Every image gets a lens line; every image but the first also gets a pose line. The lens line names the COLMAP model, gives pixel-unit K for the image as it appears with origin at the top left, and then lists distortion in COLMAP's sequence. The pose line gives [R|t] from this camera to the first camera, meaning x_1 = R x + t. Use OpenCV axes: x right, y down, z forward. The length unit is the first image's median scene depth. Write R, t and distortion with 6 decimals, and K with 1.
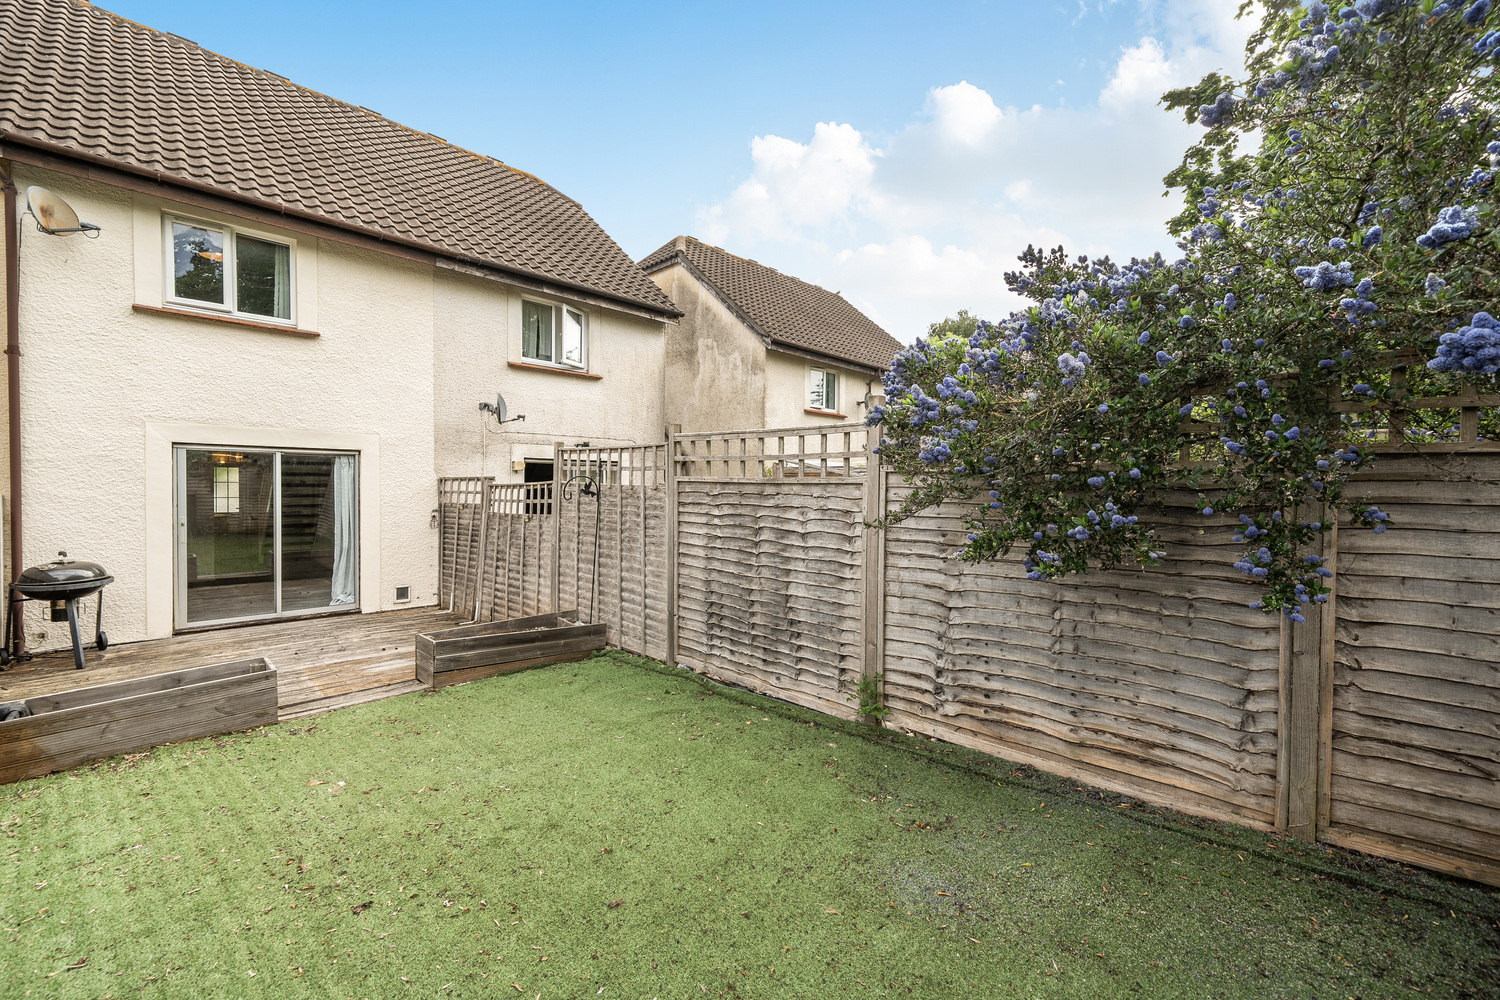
lens RADIAL K [[592.0, 0, 743.2], [0, 592.0, 499.5], [0, 0, 1]] dist [-0.000135, 0.000103]
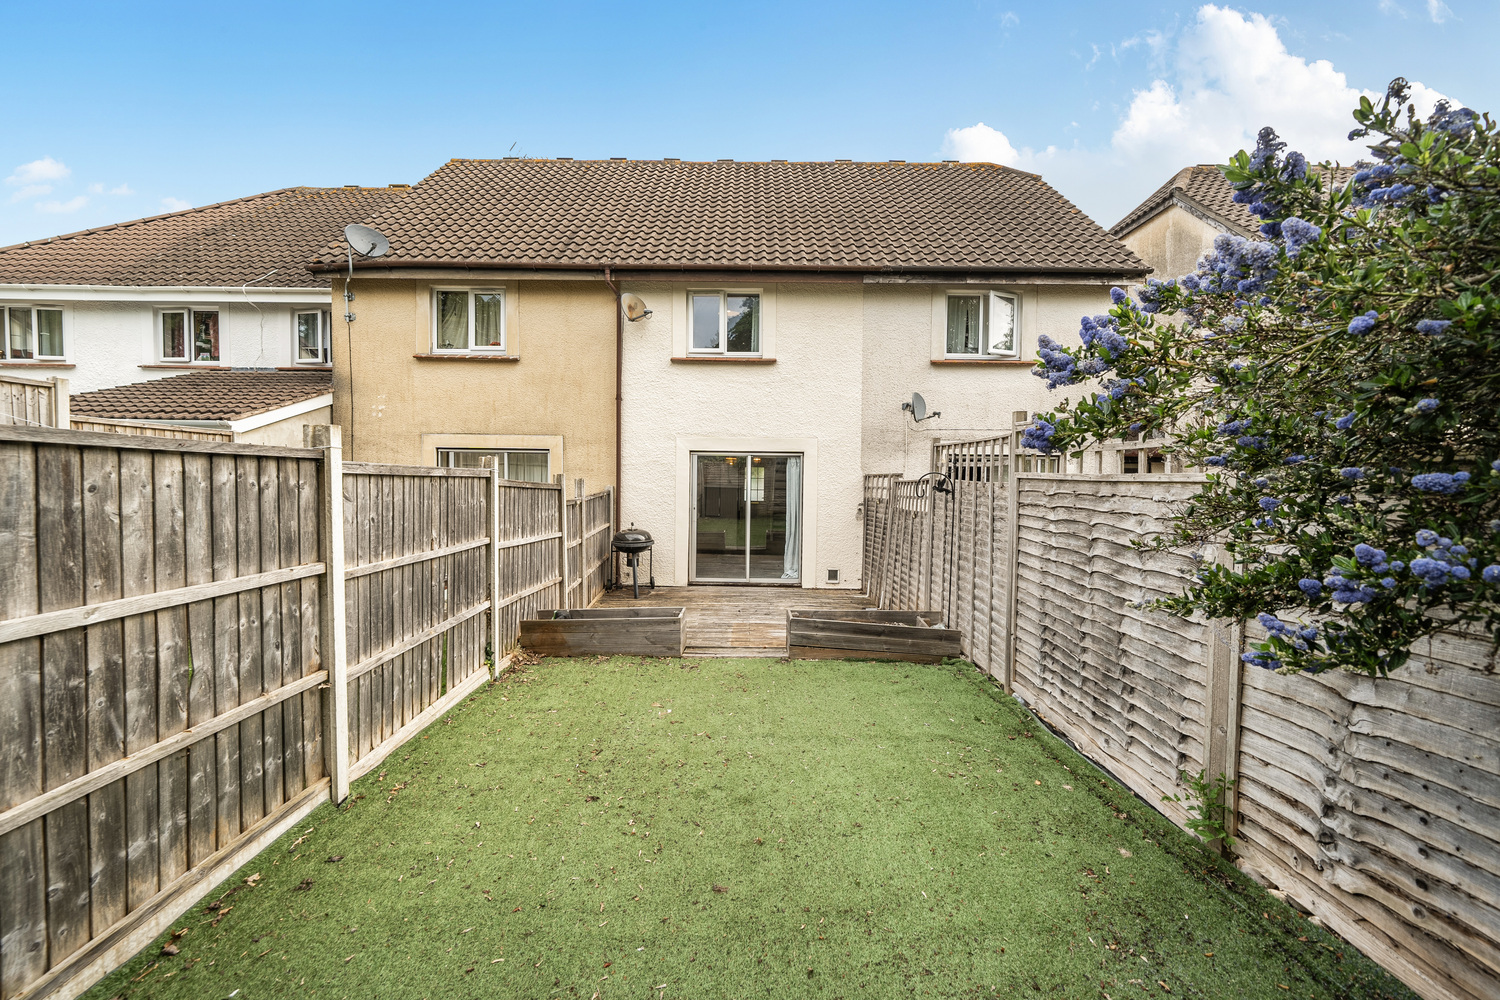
lens RADIAL K [[592.0, 0, 746.2], [0, 592.0, 497.2], [0, 0, 1]] dist [-0.000135, 0.000103]
pose [[0.709756, 0.023548, -0.704054, 0.203320], [-0.021917, 0.999695, 0.011341, -0.004462], [0.704106, 0.007381, 0.710056, 0.114158]]
